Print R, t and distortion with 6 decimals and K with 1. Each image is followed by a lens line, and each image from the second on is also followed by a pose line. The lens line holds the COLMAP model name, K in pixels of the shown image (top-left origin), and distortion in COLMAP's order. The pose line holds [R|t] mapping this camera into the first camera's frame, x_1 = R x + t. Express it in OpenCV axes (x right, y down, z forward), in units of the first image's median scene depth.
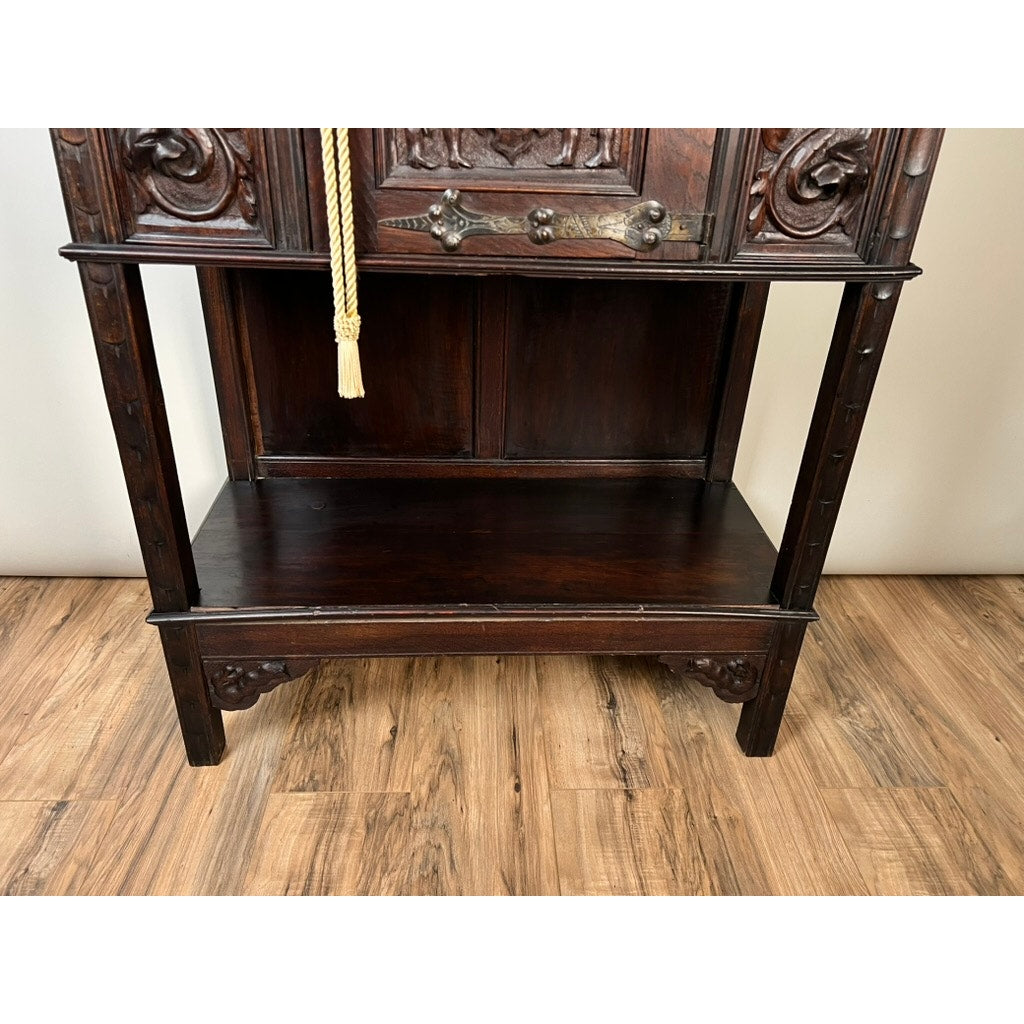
lens RADIAL K [[773.8, 0, 512.4], [0, 773.8, 508.2], [0, 0, 1]] dist [0.039418, -0.040789]
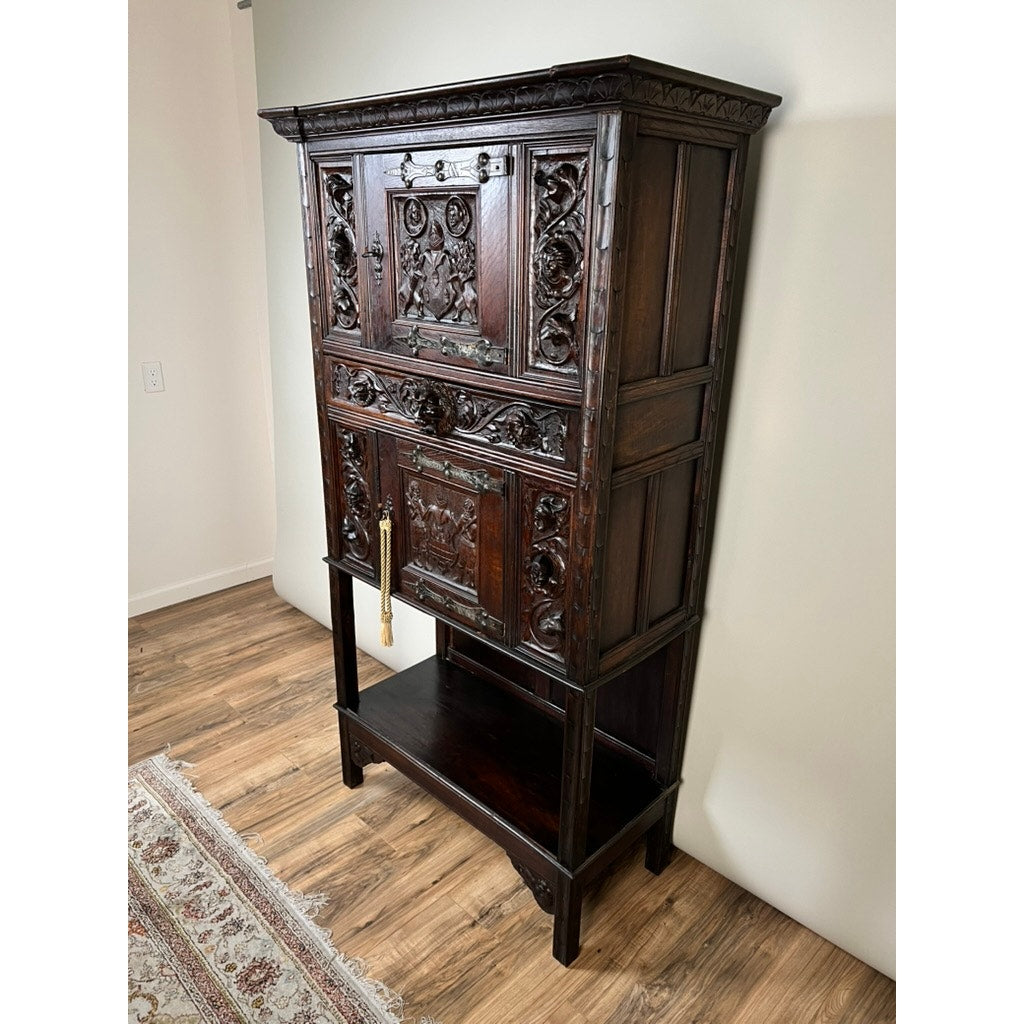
lens RADIAL K [[768.3, 0, 517.9], [0, 768.3, 519.2], [0, 0, 1]] dist [0.044560, -0.044115]
pose [[0.685501, 0.235571, -0.688908, 1.165120], [-0.349213, 0.936649, -0.027200, -0.432920], [0.638857, 0.259222, 0.724338, -0.363298]]
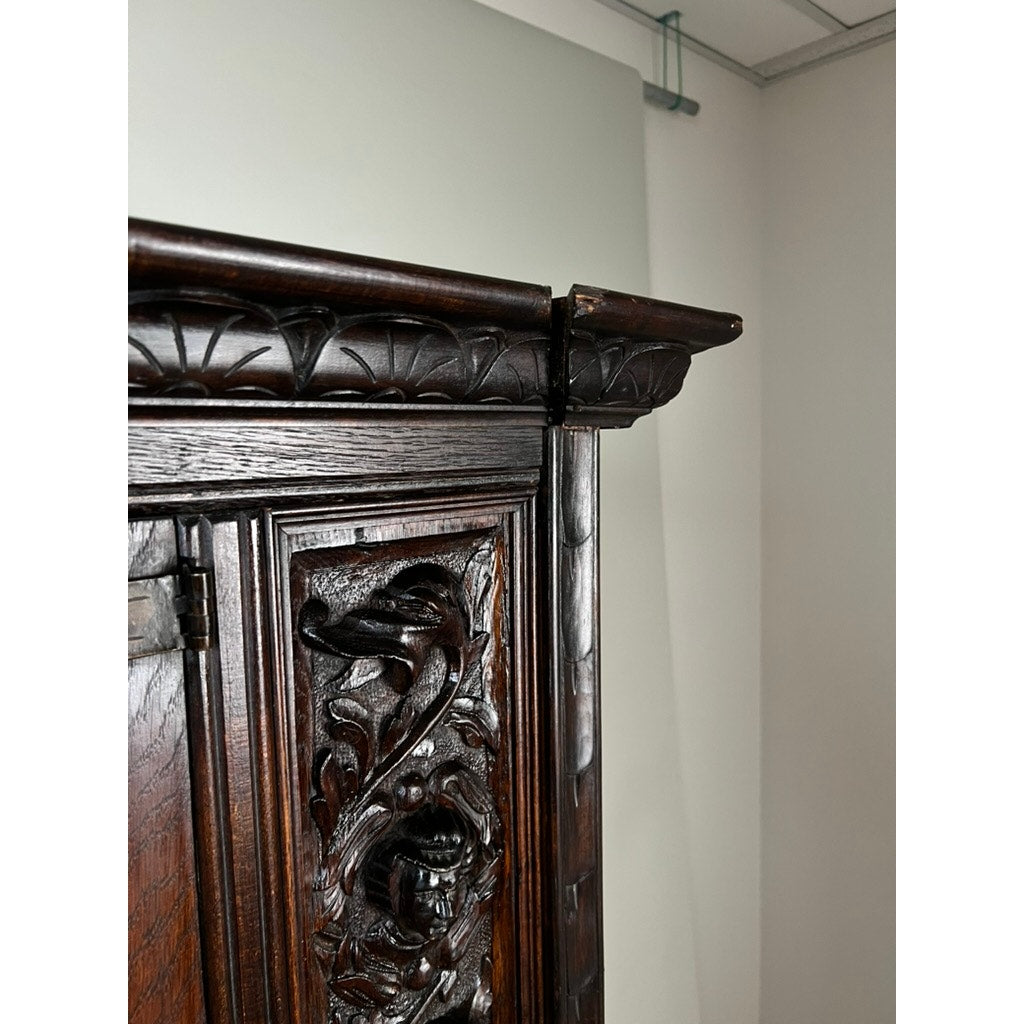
lens RADIAL K [[773.8, 0, 512.4], [0, 773.8, 508.2], [0, 0, 1]] dist [0.039418, -0.040789]
pose [[0.771418, -0.107520, 0.627179, 0.136719], [0.345450, 0.898498, -0.270863, -0.891593], [-0.534396, 0.425607, 0.730260, 0.089155]]
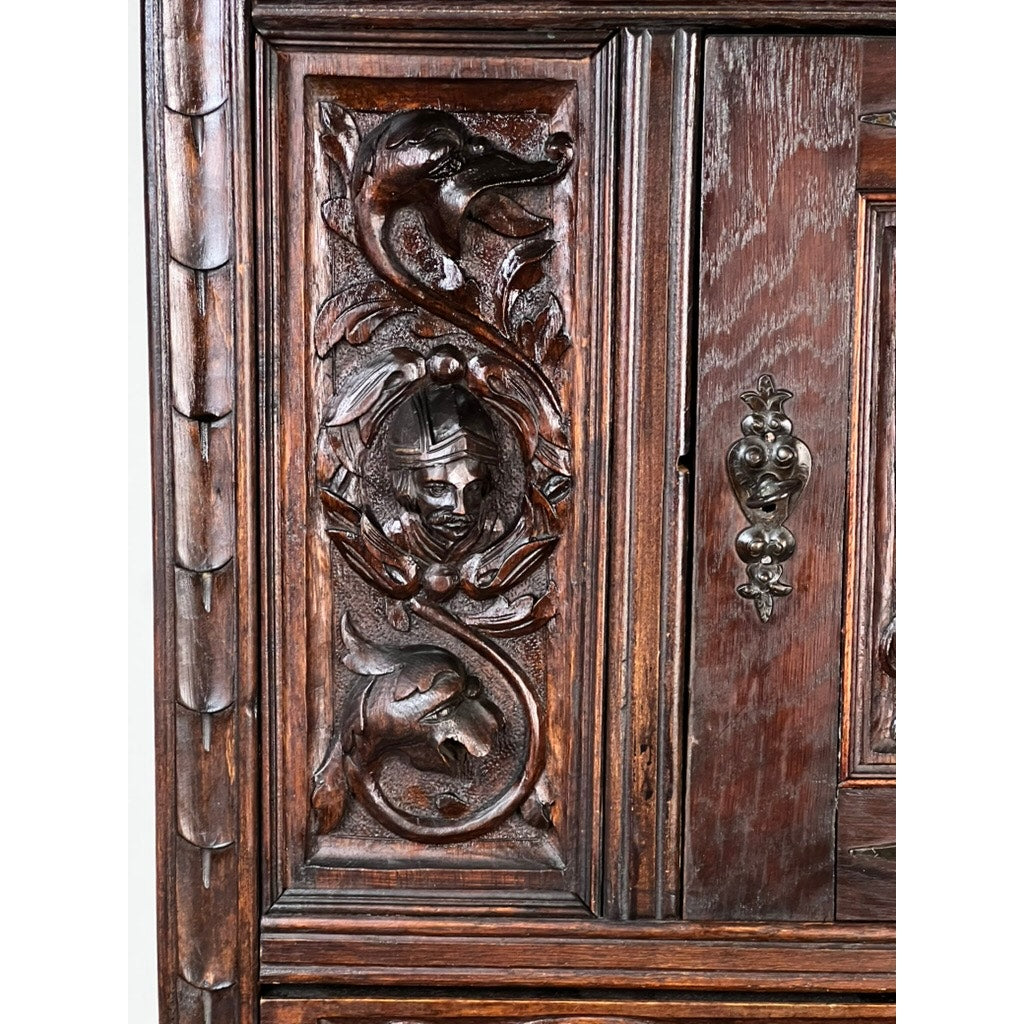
lens RADIAL K [[2238.7, 0, 512.0], [0, 2238.7, 512.0], [0, 0, 1]] dist [0.143416, -0.054304]
pose [[0.997663, -0.018674, -0.065726, -0.172860], [-0.003555, 0.946439, -0.322863, -0.552785], [0.068235, 0.322342, 0.944161, -0.436282]]
